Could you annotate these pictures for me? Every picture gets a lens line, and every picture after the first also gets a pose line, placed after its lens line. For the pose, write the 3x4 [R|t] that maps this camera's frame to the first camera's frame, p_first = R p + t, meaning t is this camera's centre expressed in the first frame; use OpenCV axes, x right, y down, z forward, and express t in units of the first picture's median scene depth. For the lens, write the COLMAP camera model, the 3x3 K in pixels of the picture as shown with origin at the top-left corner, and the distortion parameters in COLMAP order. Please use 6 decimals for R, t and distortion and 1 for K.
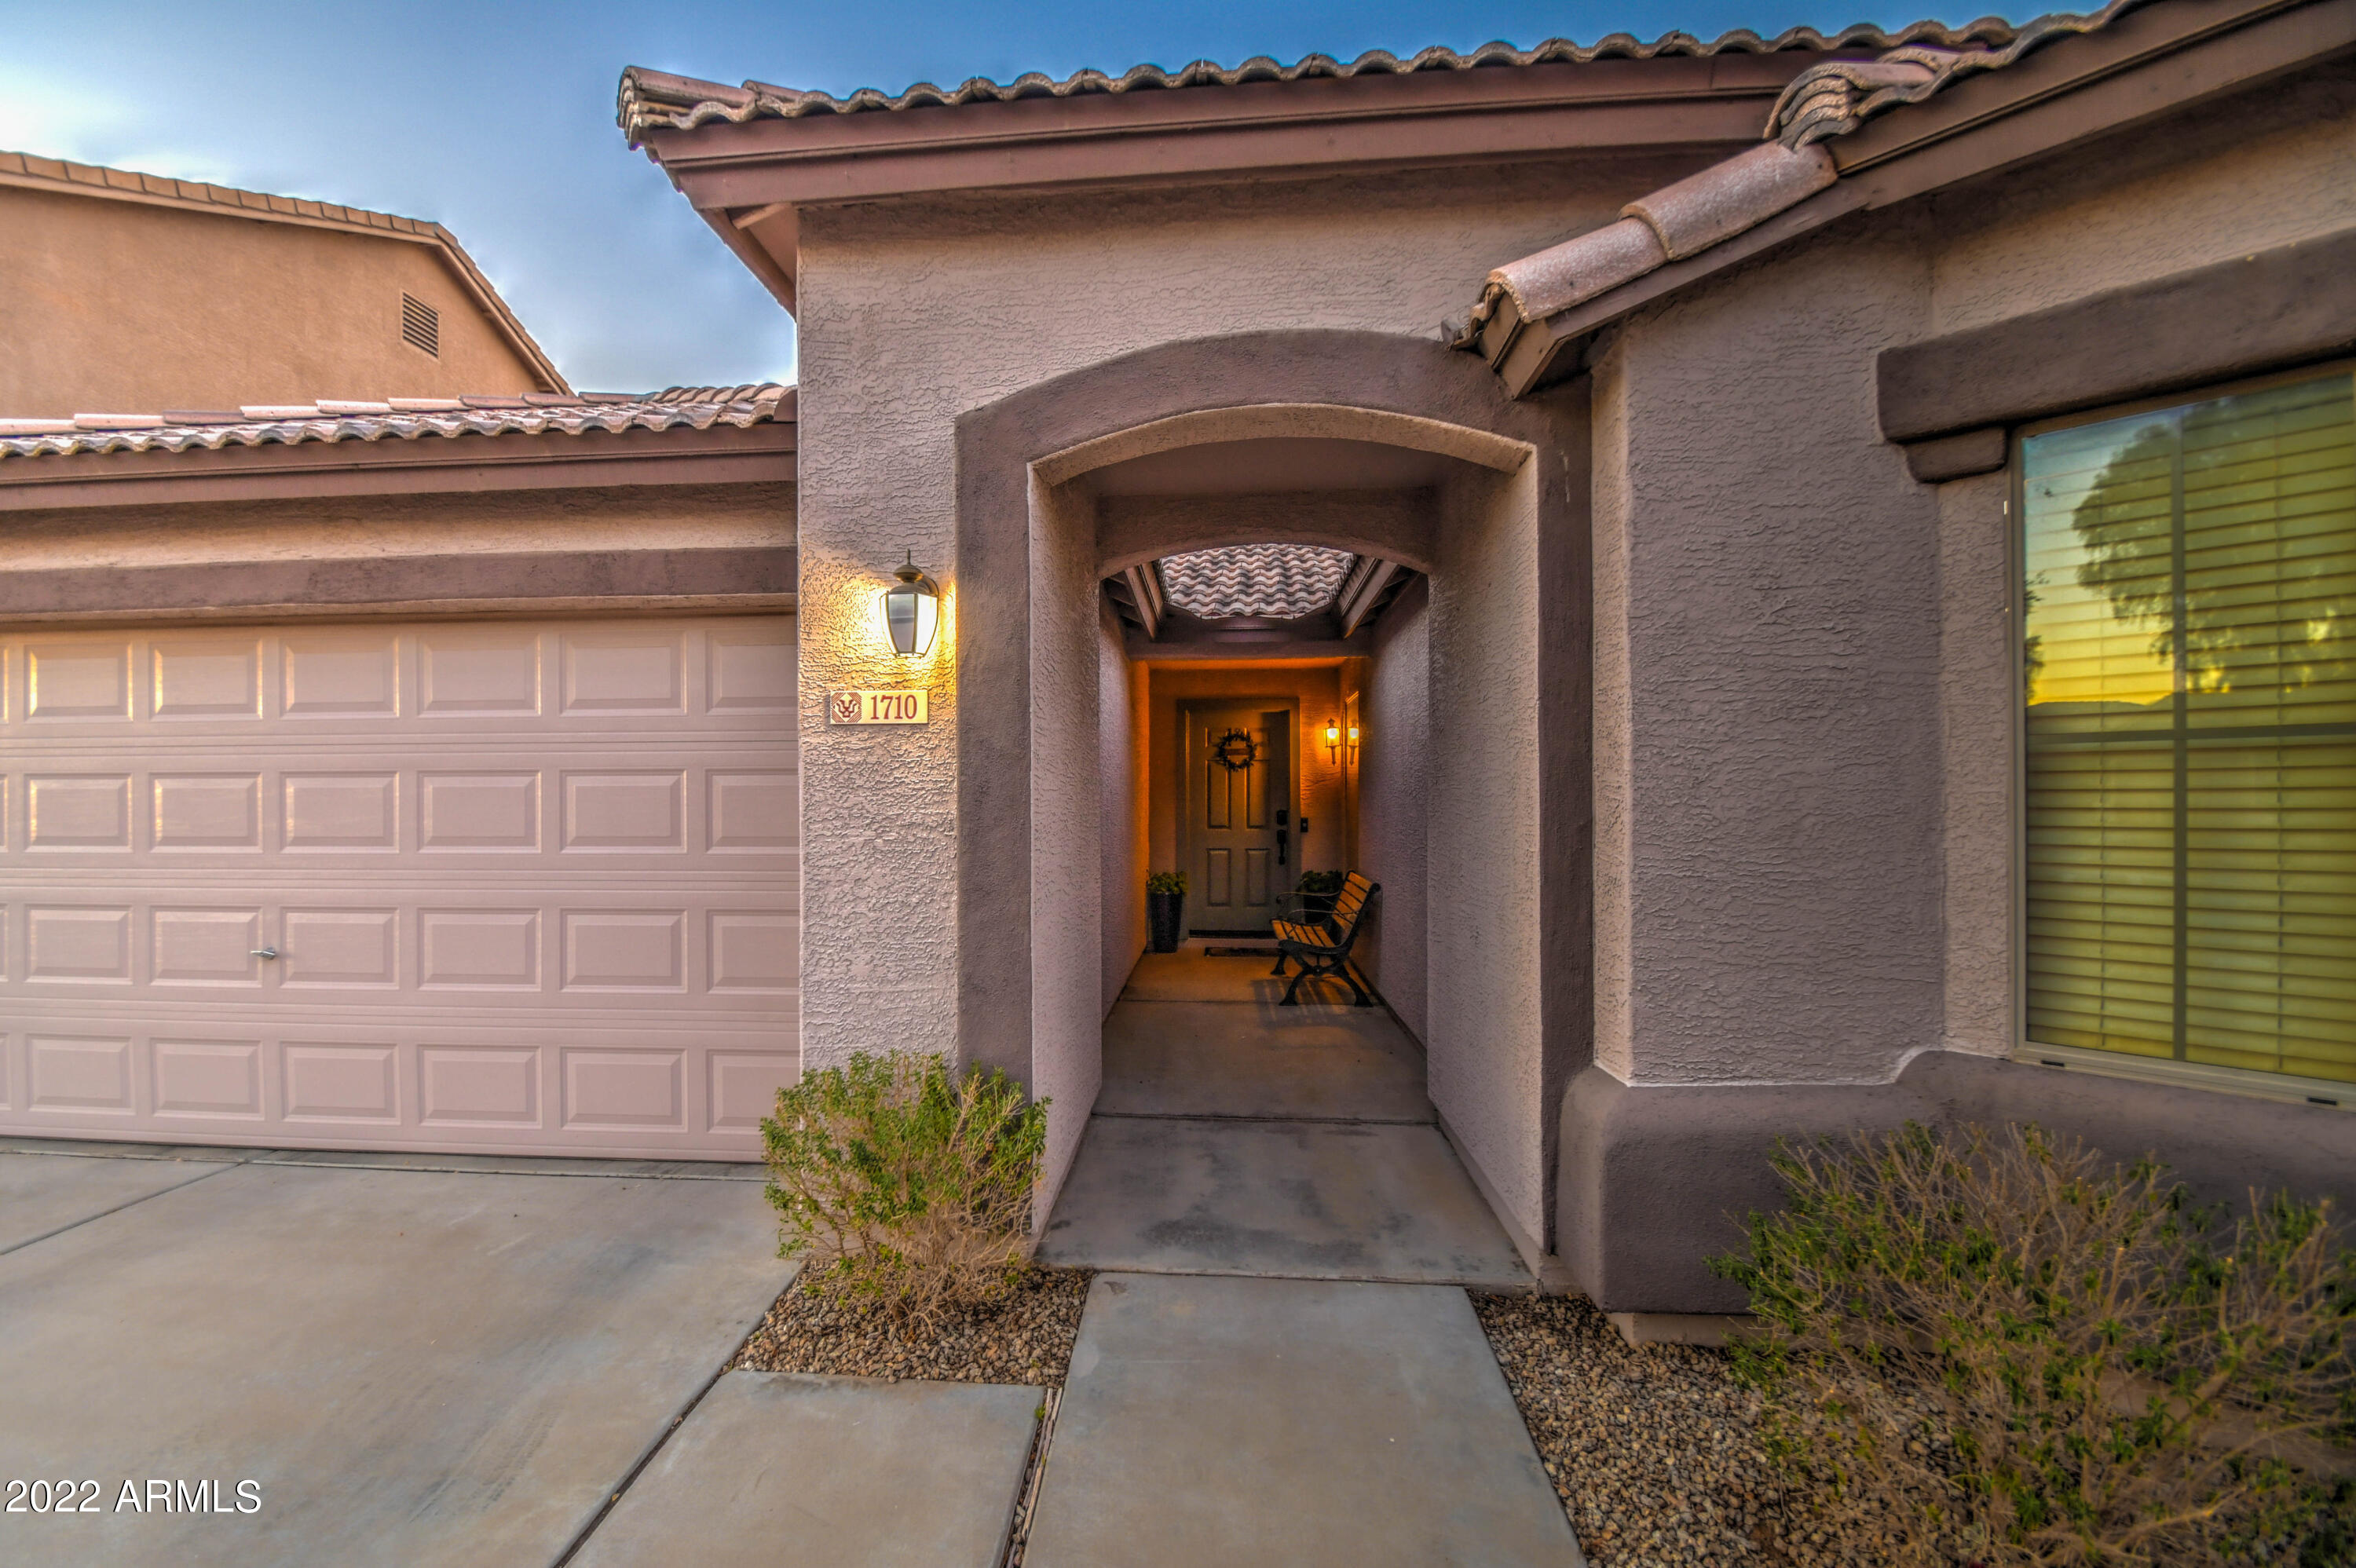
lens RADIAL K [[1065.9, 0, 1138.9], [0, 1065.9, 794.2], [0, 0, 1]] dist [-0.000172, -0.008322]
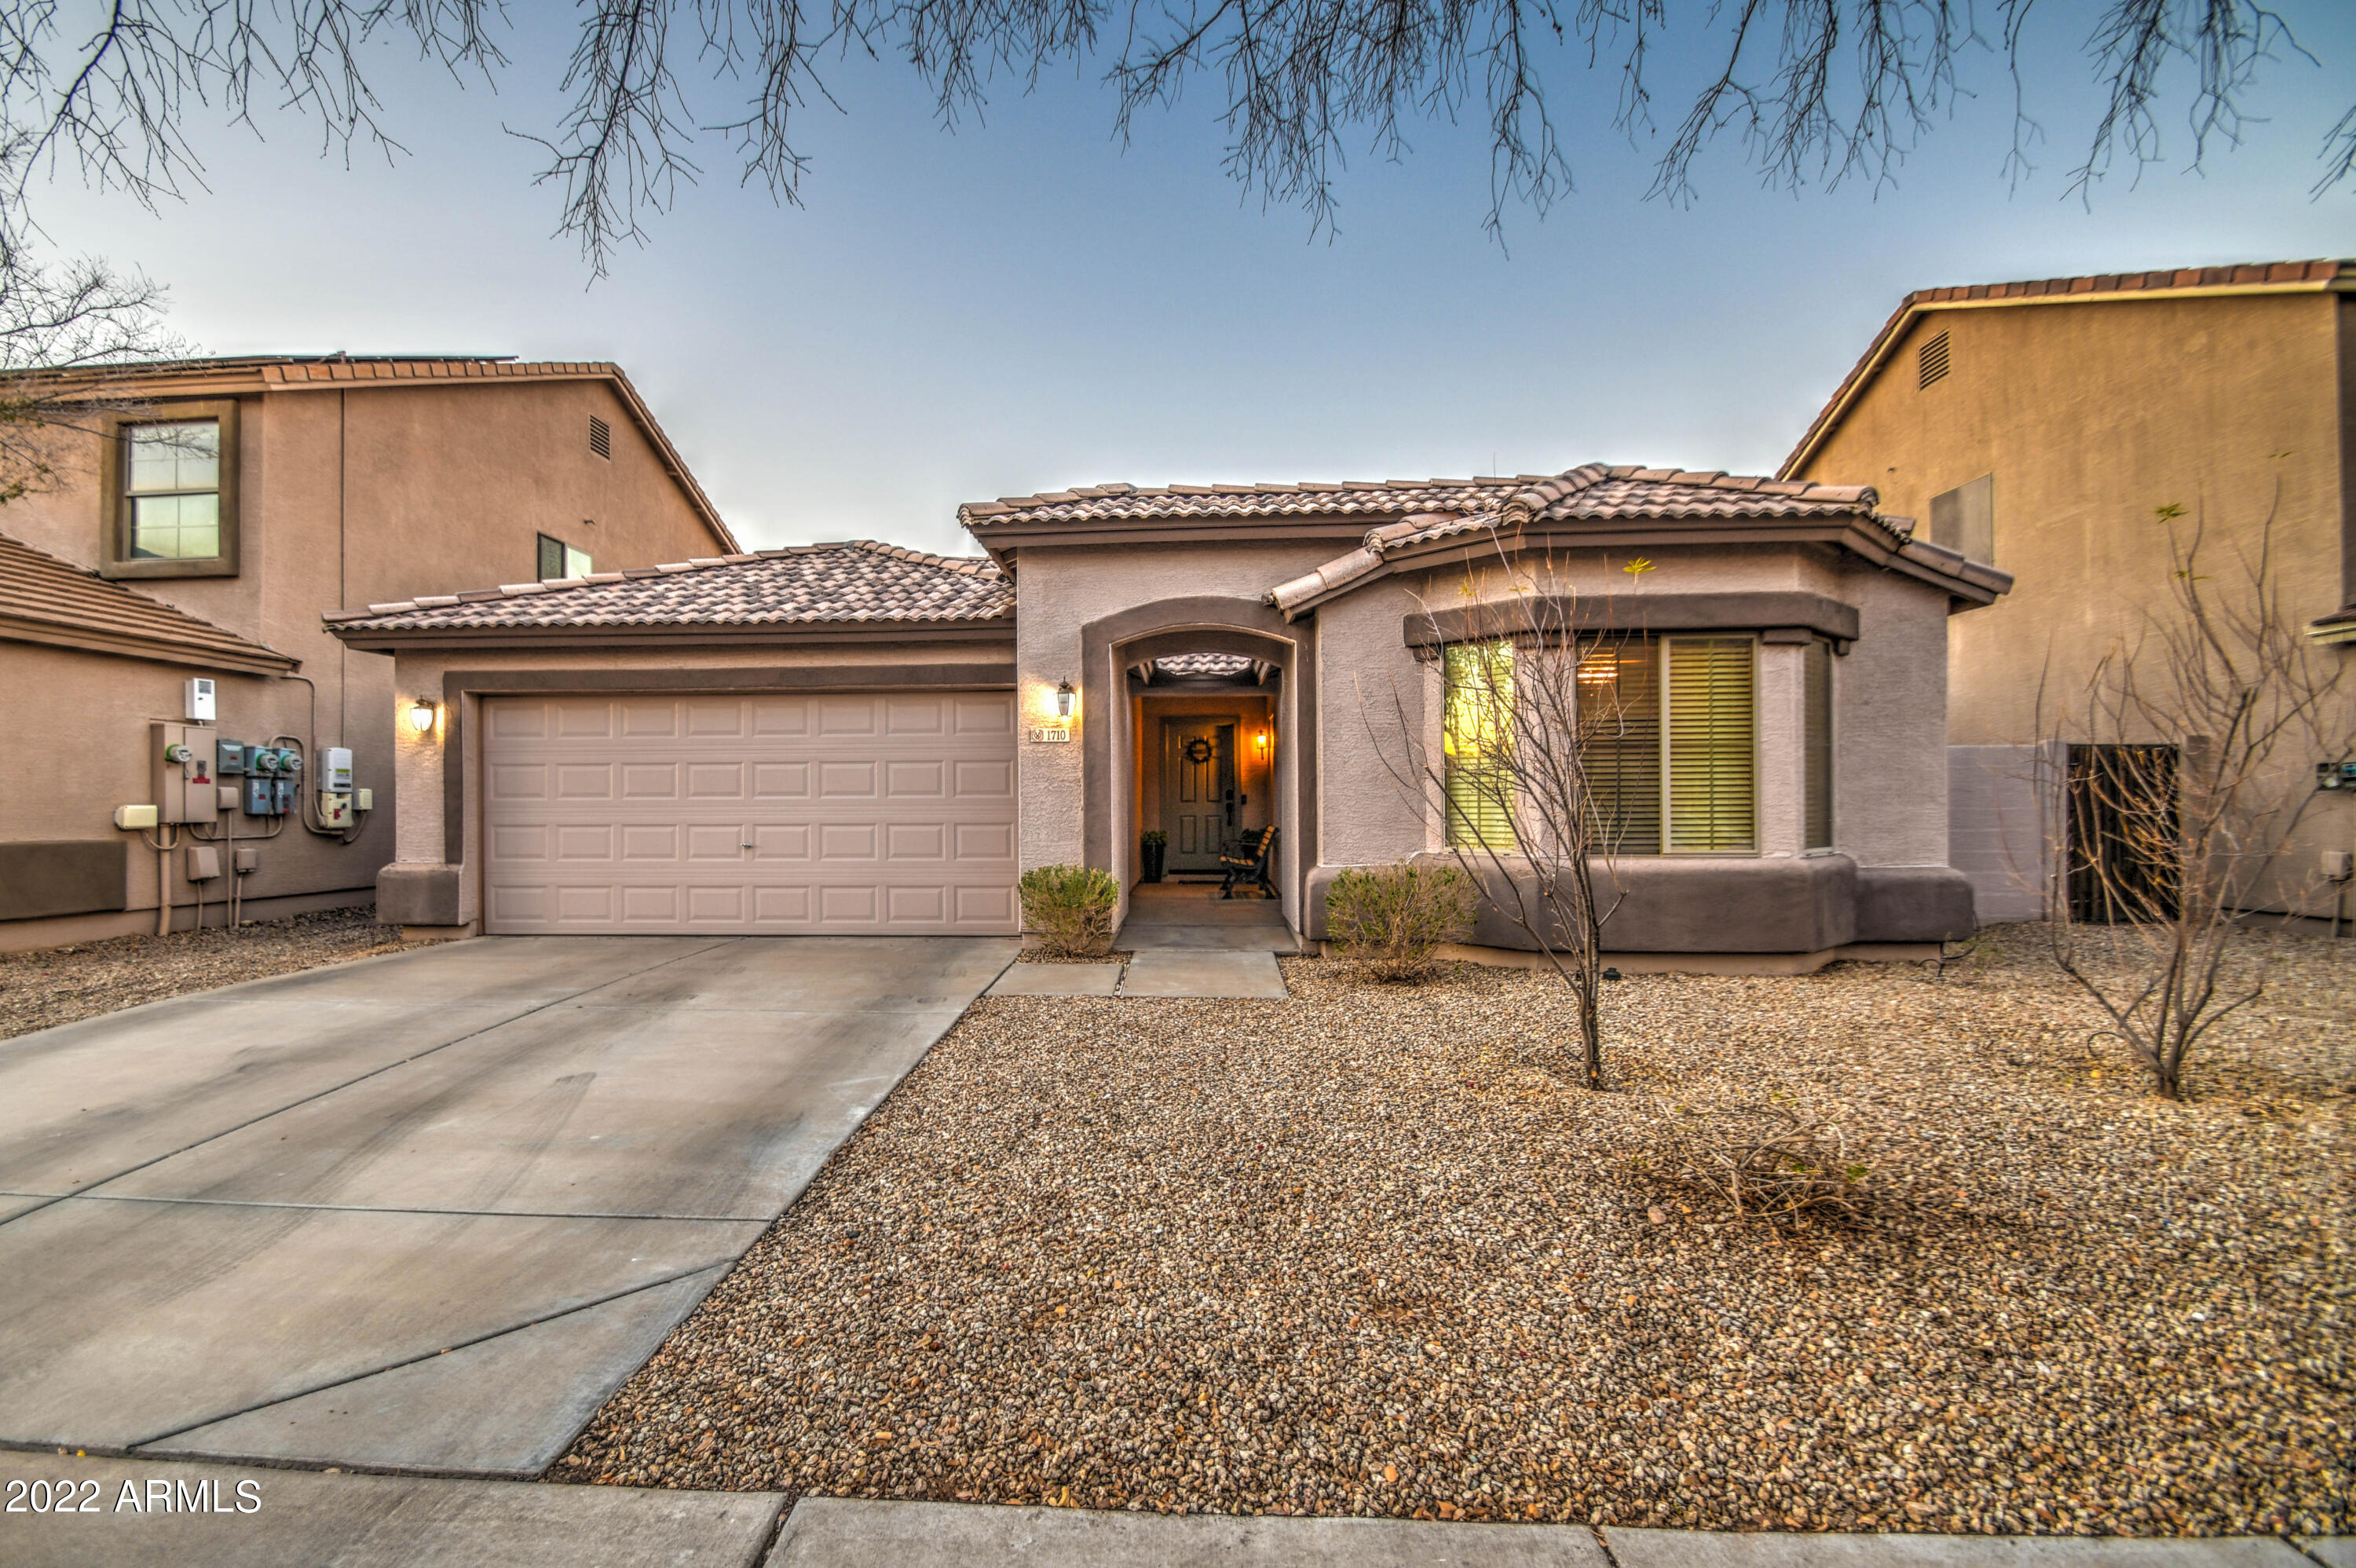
lens RADIAL K [[1065.9, 0, 1178.0], [0, 1065.9, 799.7], [0, 0, 1]] dist [-0.000172, -0.008322]
pose [[0.998268, -0.004221, 0.058687, -0.068649], [0.003851, 0.999972, 0.006425, 0.045998], [-0.058712, -0.006188, 0.998256, -1.245815]]
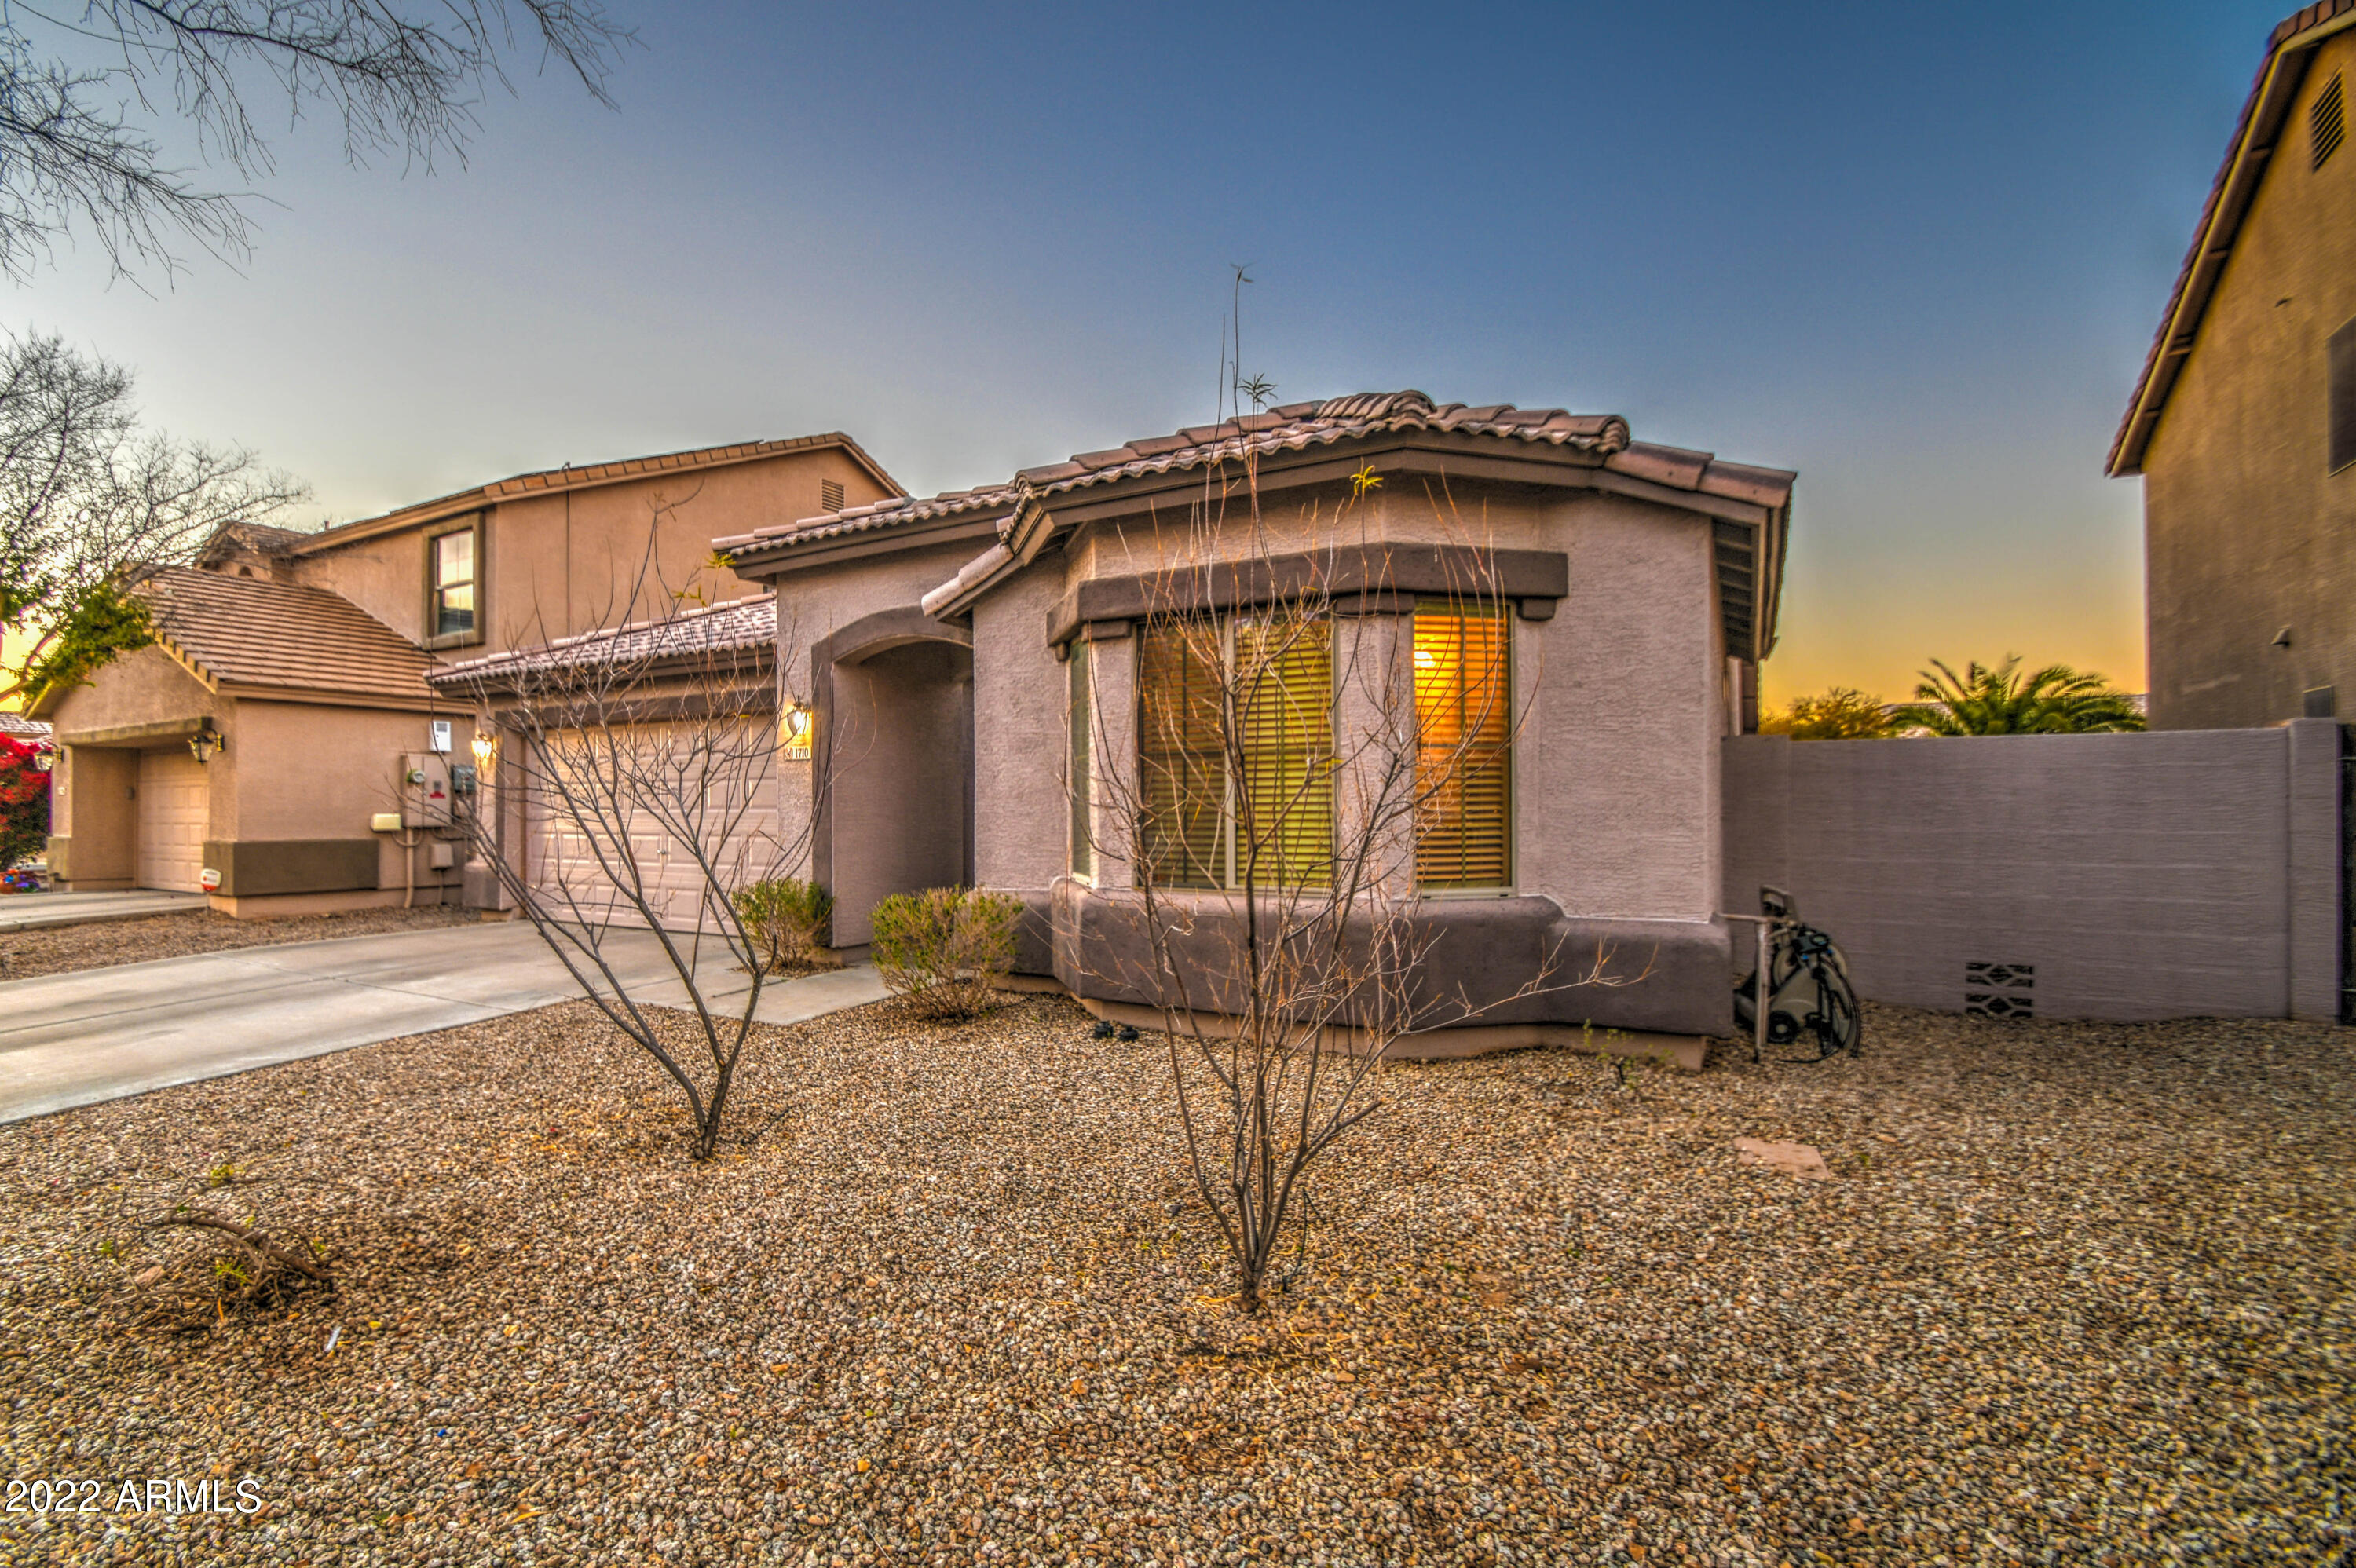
lens RADIAL K [[1065.9, 0, 1181.4], [0, 1065.9, 815.8], [0, 0, 1]] dist [-0.000172, -0.008322]
pose [[0.921057, 0.000567, -0.389428, 1.318011], [0.007715, 0.999776, 0.019702, 0.024821], [0.389352, -0.021151, 0.920846, -0.859347]]
